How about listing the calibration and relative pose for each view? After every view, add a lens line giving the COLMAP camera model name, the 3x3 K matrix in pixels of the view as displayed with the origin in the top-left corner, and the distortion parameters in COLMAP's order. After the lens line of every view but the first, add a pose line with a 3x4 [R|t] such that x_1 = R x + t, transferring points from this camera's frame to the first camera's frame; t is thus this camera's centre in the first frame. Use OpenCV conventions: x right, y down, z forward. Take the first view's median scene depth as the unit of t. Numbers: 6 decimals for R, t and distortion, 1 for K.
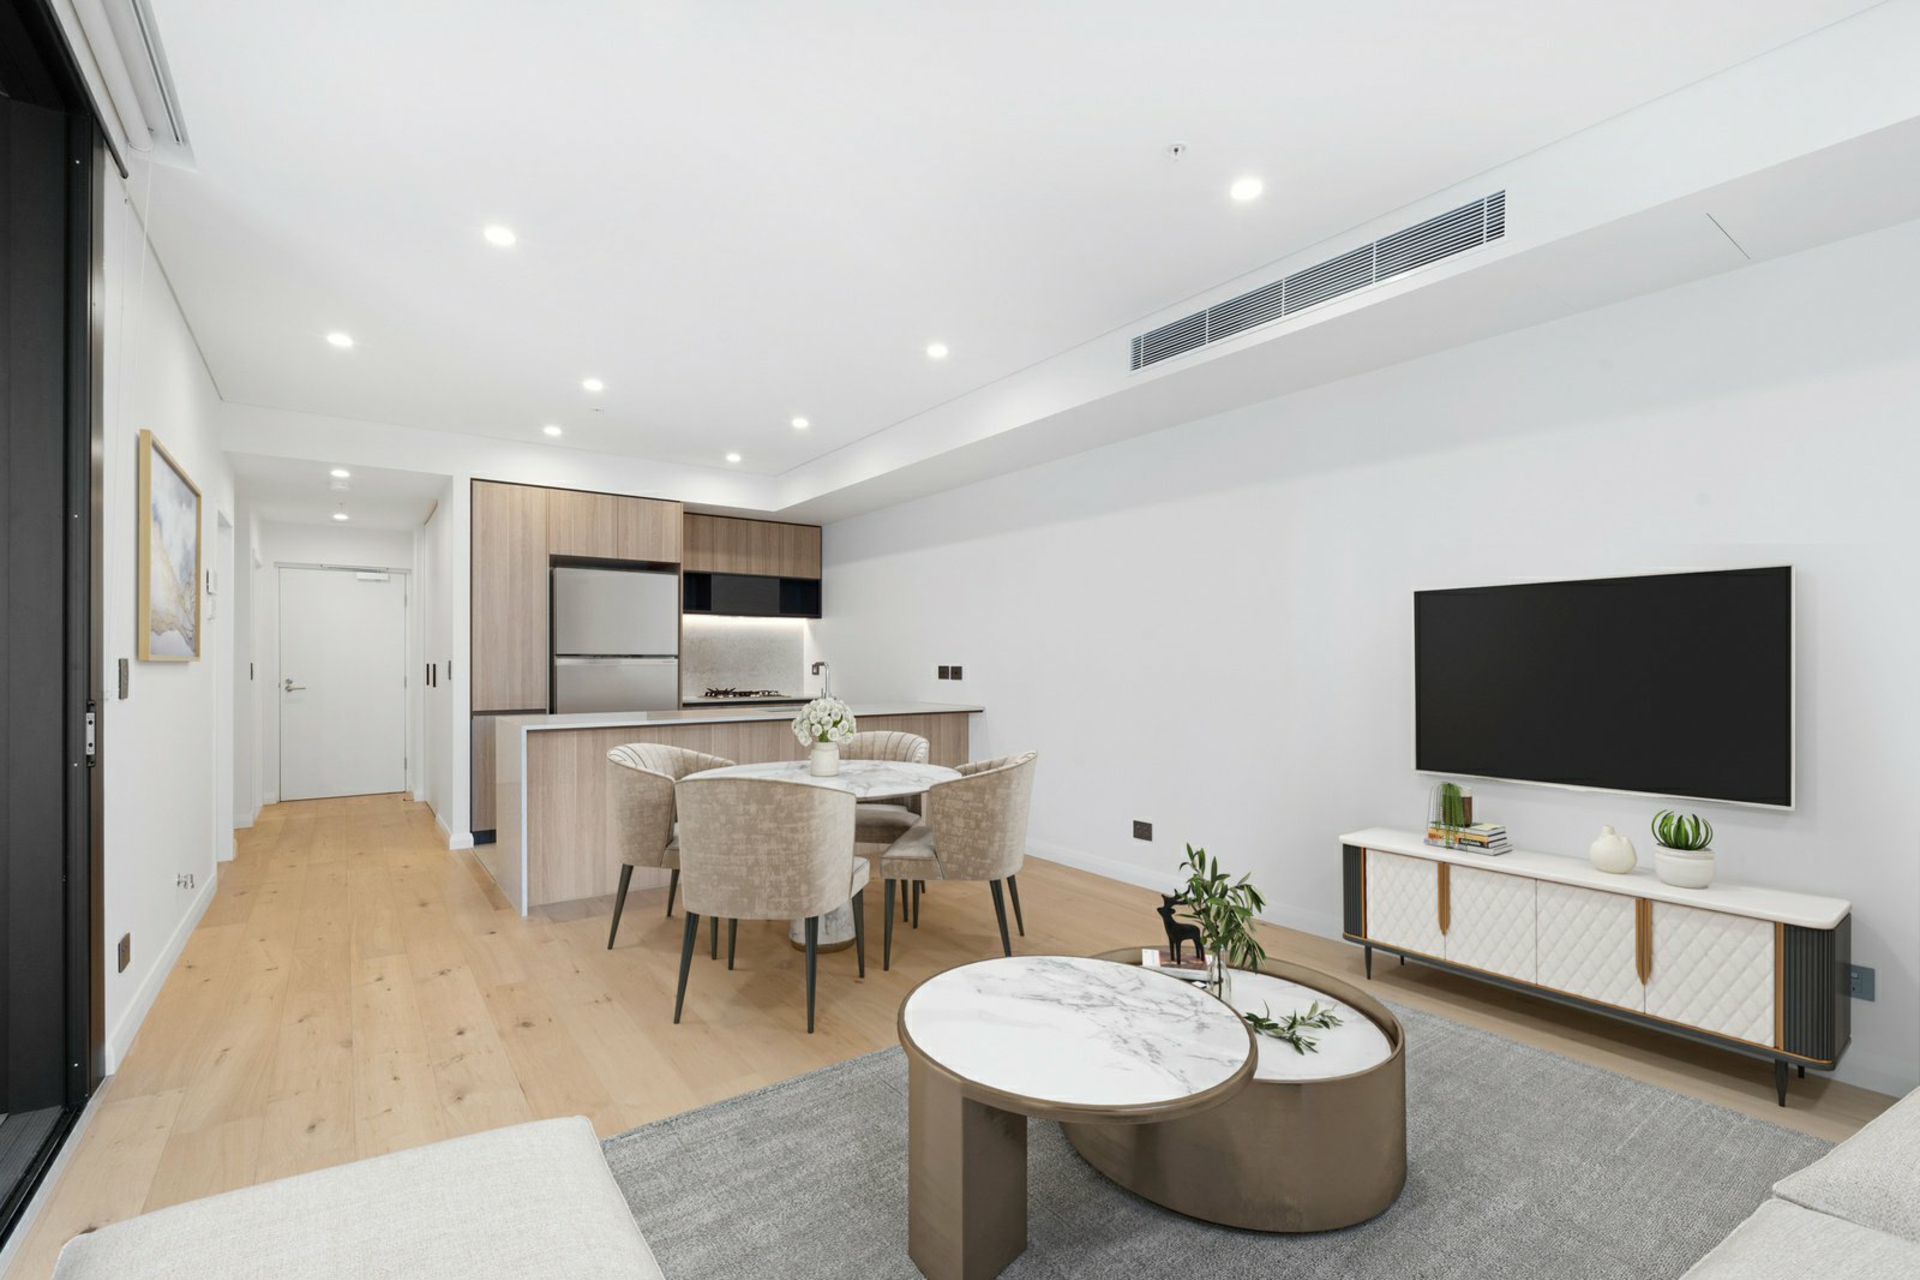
lens RADIAL K [[860.9, 0, 957.0], [0, 860.9, 671.3], [0, 0, 1]] dist [-0.022209, -0.000077]
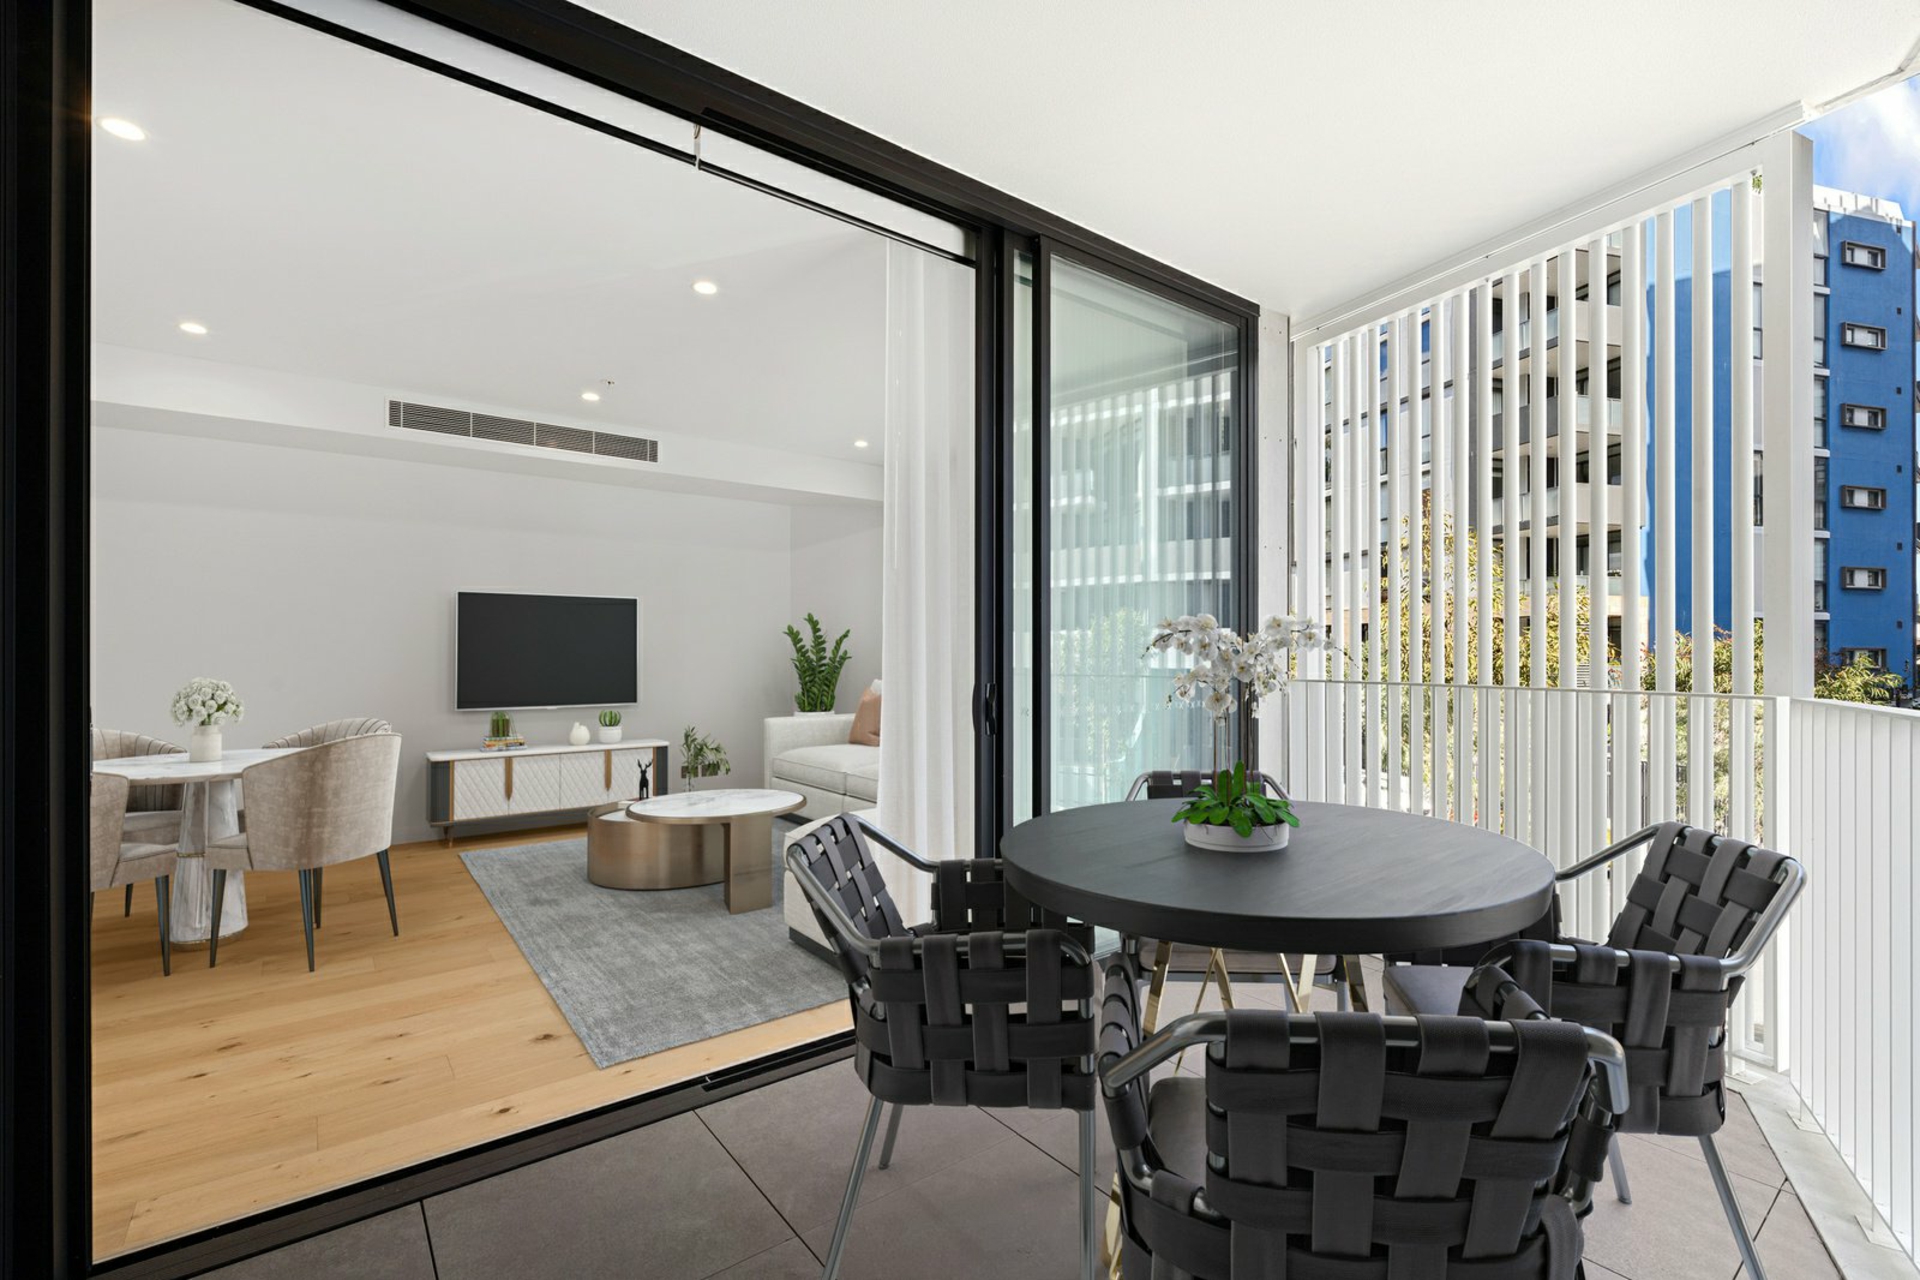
lens RADIAL K [[860.9, 0, 957.0], [0, 860.9, 671.3], [0, 0, 1]] dist [-0.022209, -0.000077]
pose [[-0.049503, -0.047400, 0.997649, -1.182578], [0.000261, 0.998873, 0.047471, -0.028478], [-0.998774, 0.002610, -0.049435, 0.186881]]
